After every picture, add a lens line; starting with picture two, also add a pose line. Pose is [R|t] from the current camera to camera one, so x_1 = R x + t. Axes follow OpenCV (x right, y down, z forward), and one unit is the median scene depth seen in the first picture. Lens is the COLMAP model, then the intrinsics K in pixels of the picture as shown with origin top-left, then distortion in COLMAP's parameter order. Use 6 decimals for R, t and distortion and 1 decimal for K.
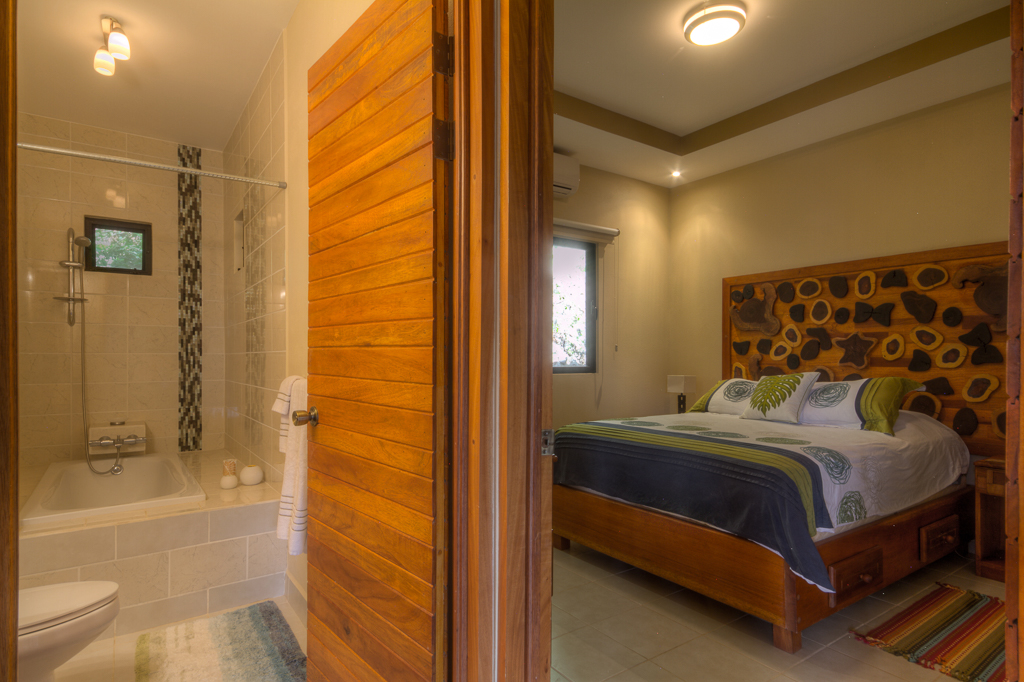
lens RADIAL K [[567.9, 0, 516.4], [0, 567.9, 356.4], [0, 0, 1]] dist [0.001228, 0.025198]
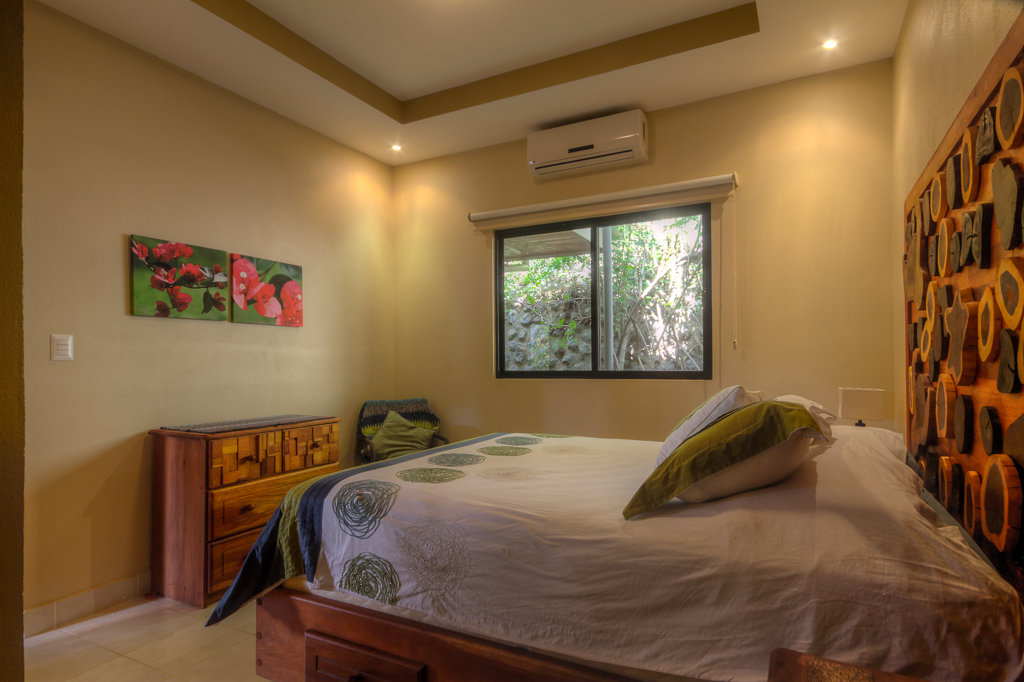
lens RADIAL K [[567.9, 0, 516.4], [0, 567.9, 356.4], [0, 0, 1]] dist [0.001228, 0.025198]
pose [[0.457391, -0.007419, -0.889235, 1.106063], [0.002109, 0.999971, -0.007259, 0.006394], [0.889263, 0.001445, 0.457394, 0.739462]]
